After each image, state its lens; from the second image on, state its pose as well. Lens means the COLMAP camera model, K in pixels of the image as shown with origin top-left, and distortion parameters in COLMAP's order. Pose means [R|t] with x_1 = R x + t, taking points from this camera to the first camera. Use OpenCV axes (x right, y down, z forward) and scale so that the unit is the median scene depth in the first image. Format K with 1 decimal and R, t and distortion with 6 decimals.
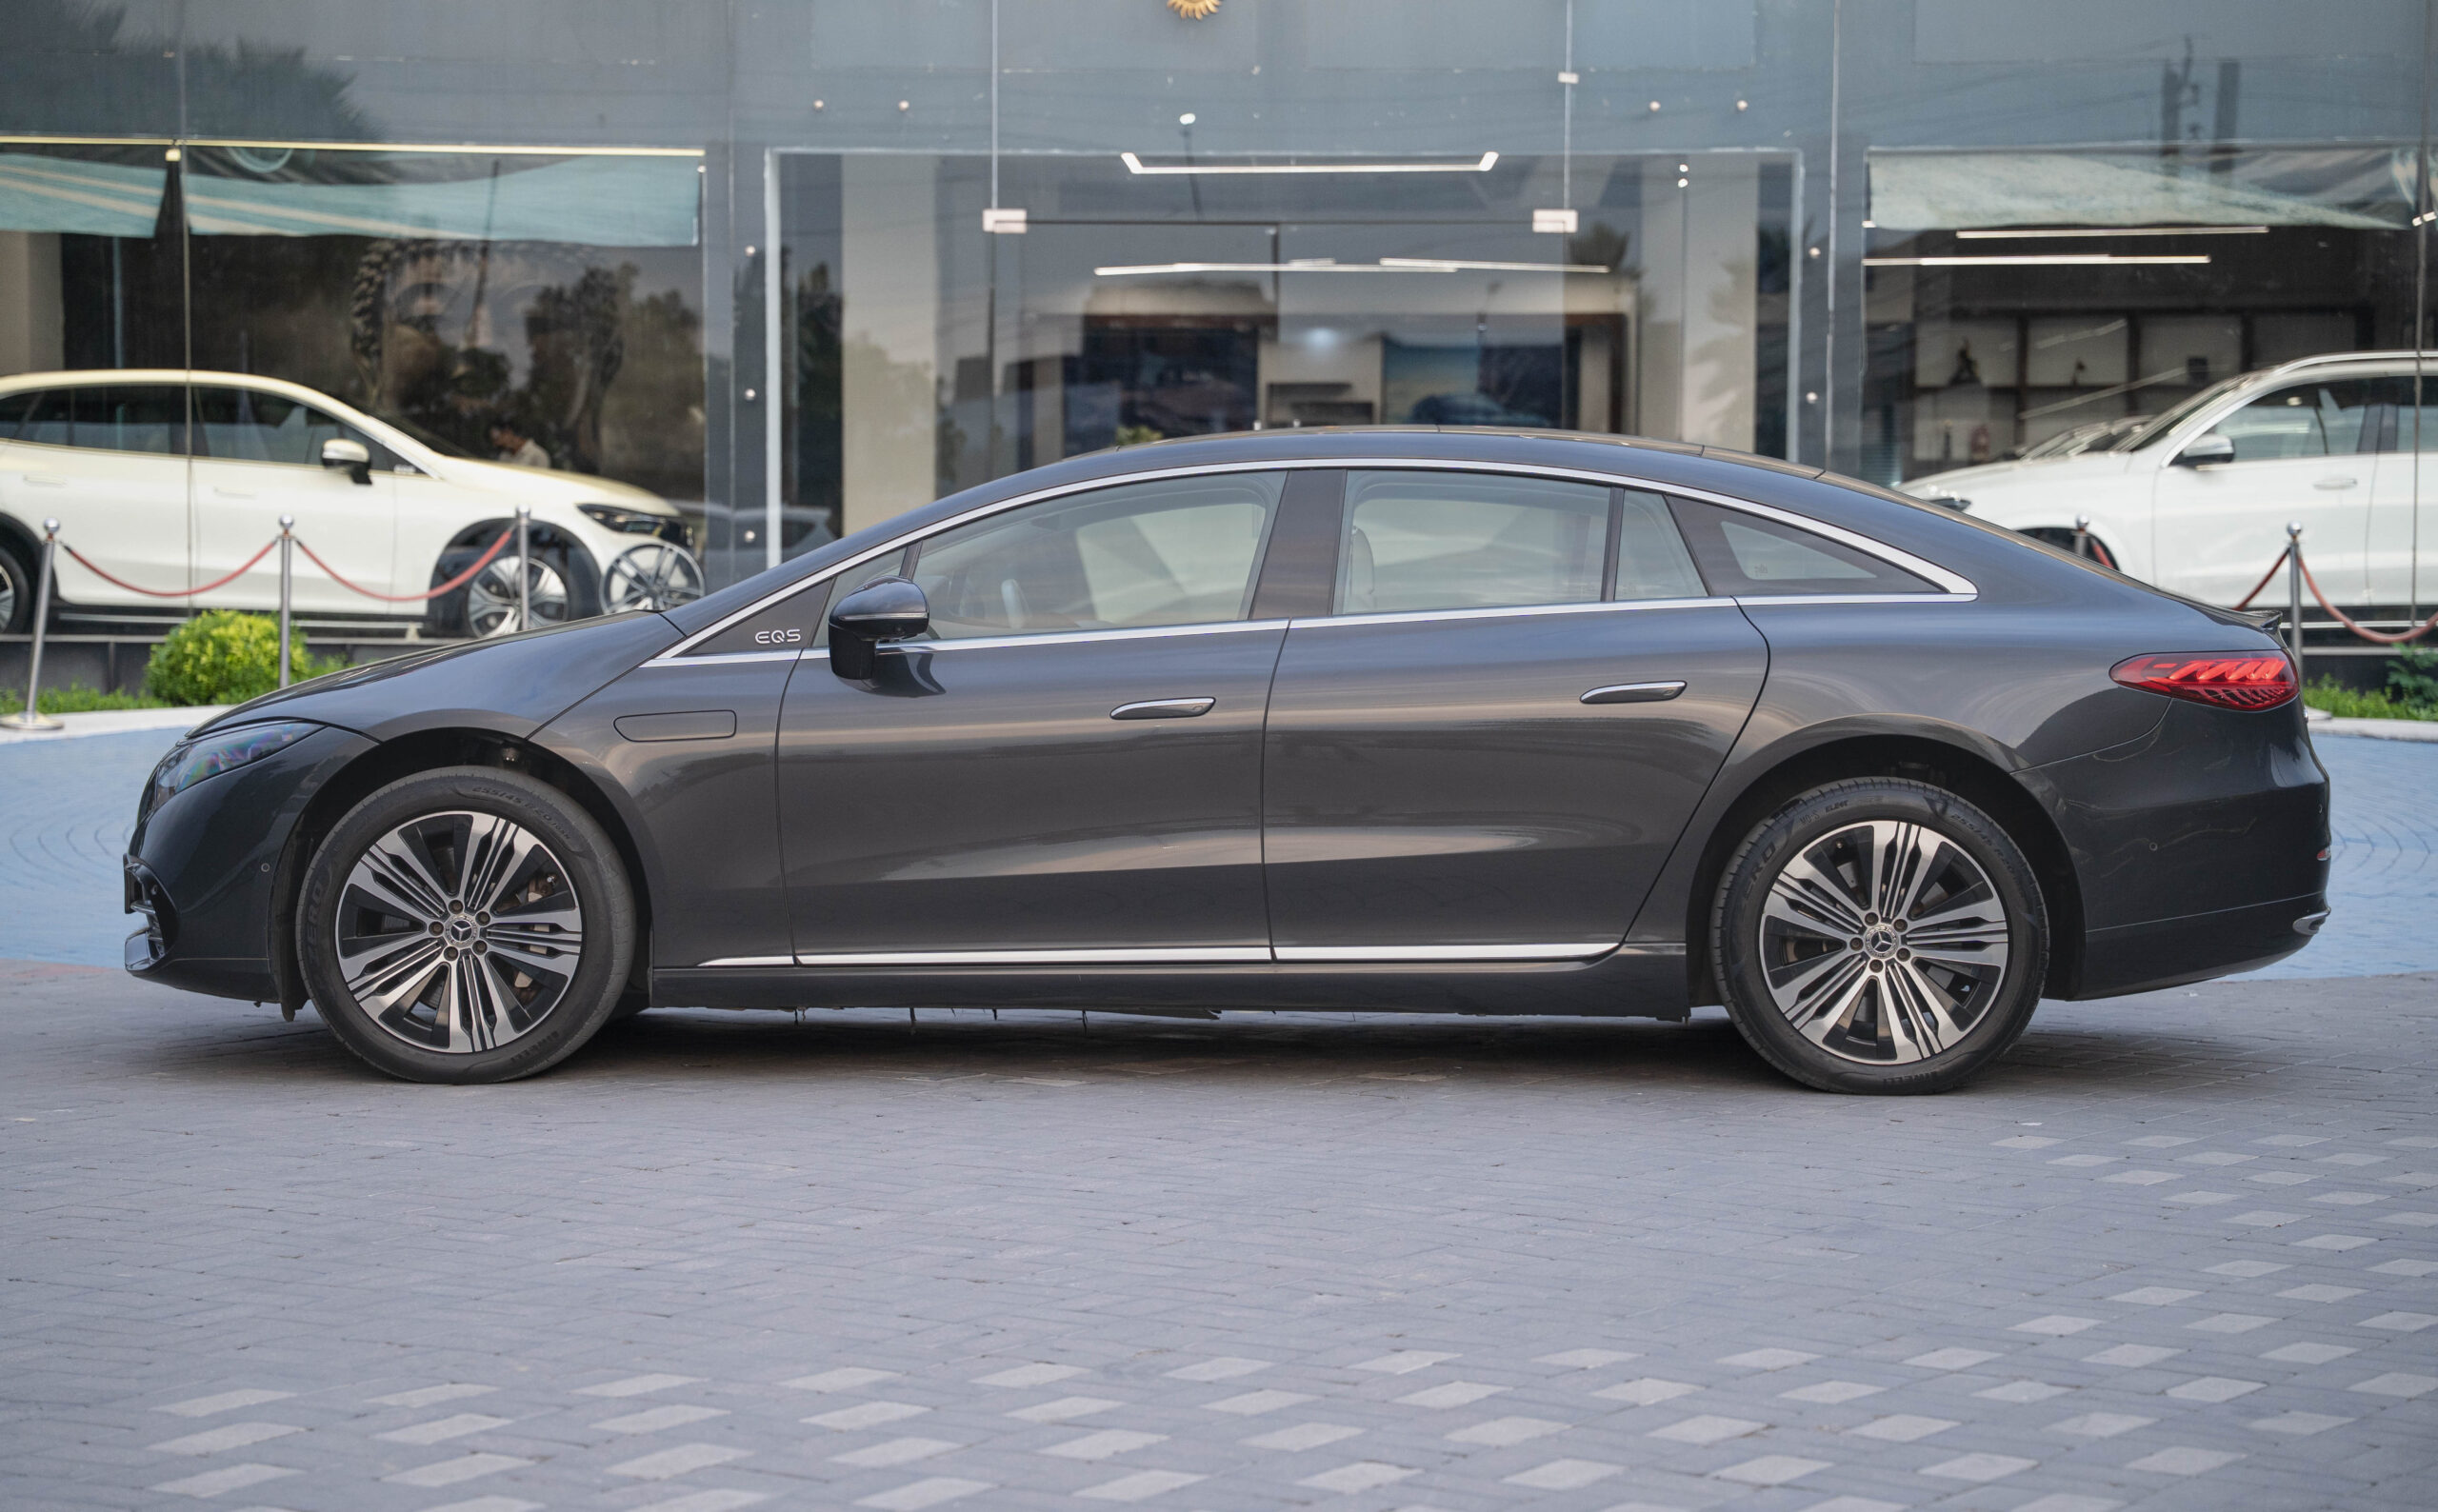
lens RADIAL K [[4201.8, 0, 1230.7], [0, 4201.8, 778.8], [0, 0, 1]] dist [-0.010073, 0.000000]
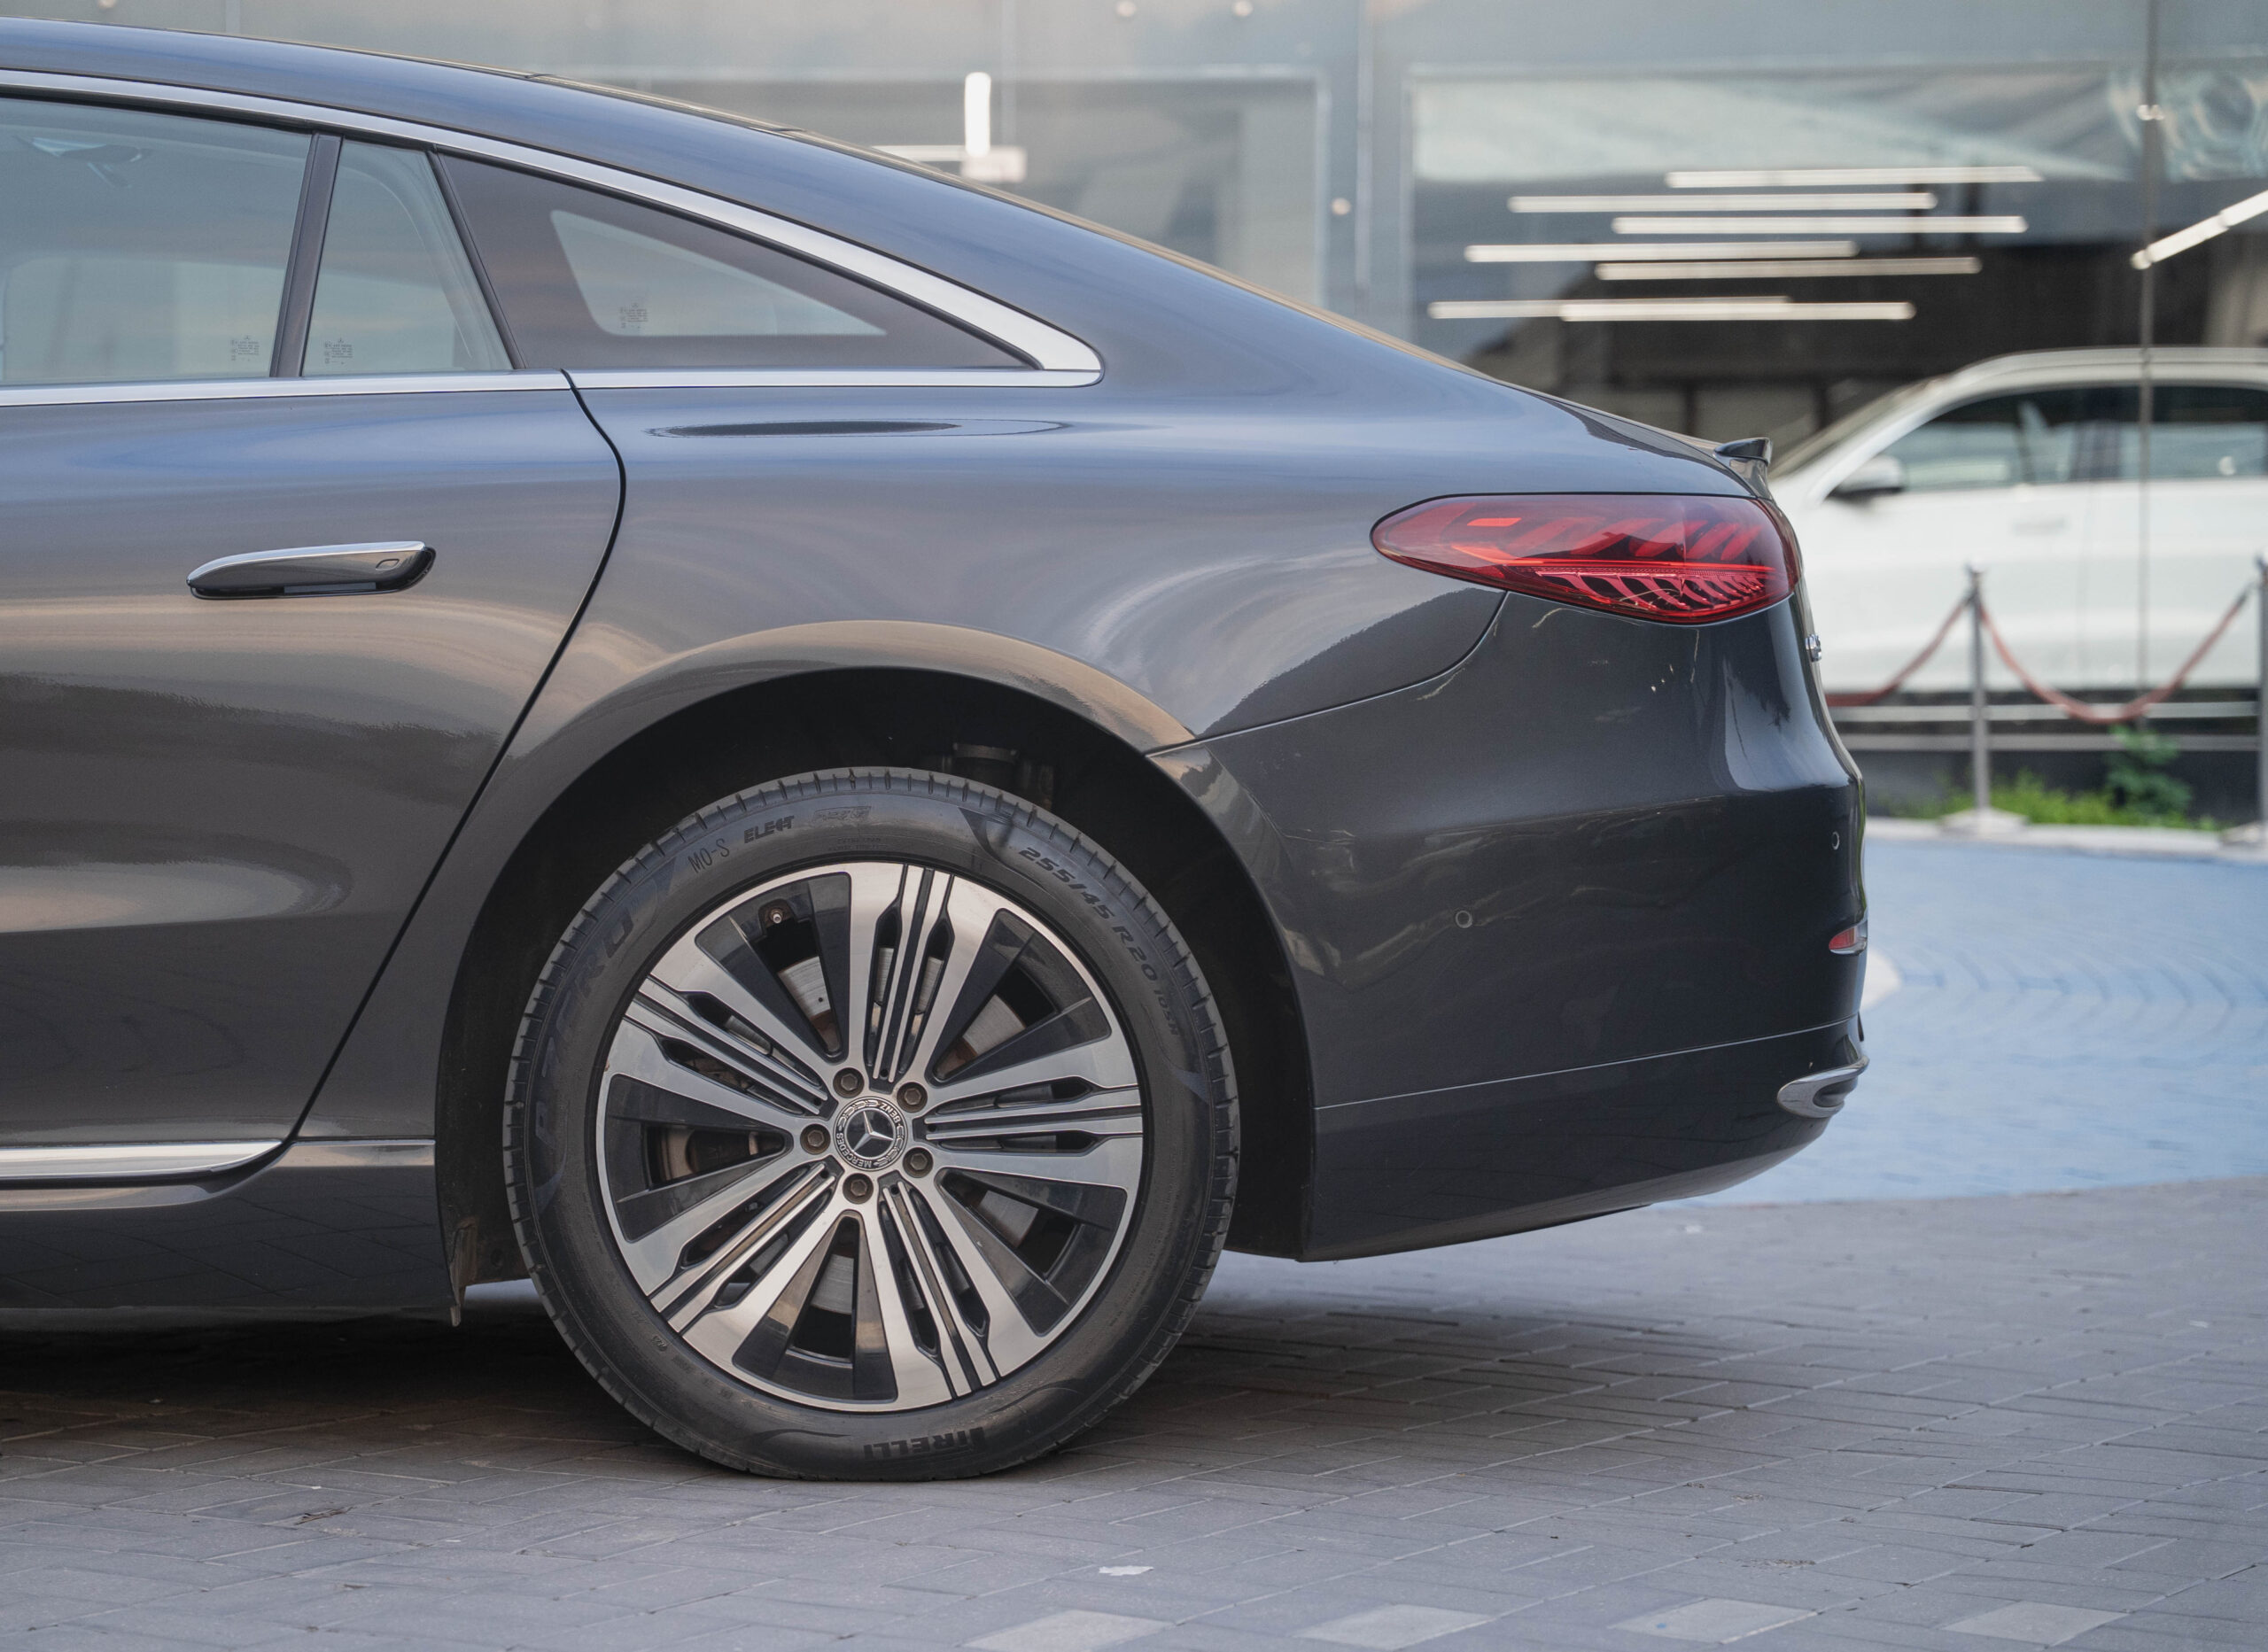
lens RADIAL K [[5587.5, 0, 1132.9], [0, 5587.5, 820.1], [0, 0, 1]] dist [0.121204, 0.000000]
pose [[0.995392, 0.002566, 0.095857, 0.125529], [-0.000843, 0.999837, -0.018014, 0.016083], [-0.095887, 0.017850, 0.995232, 0.404498]]
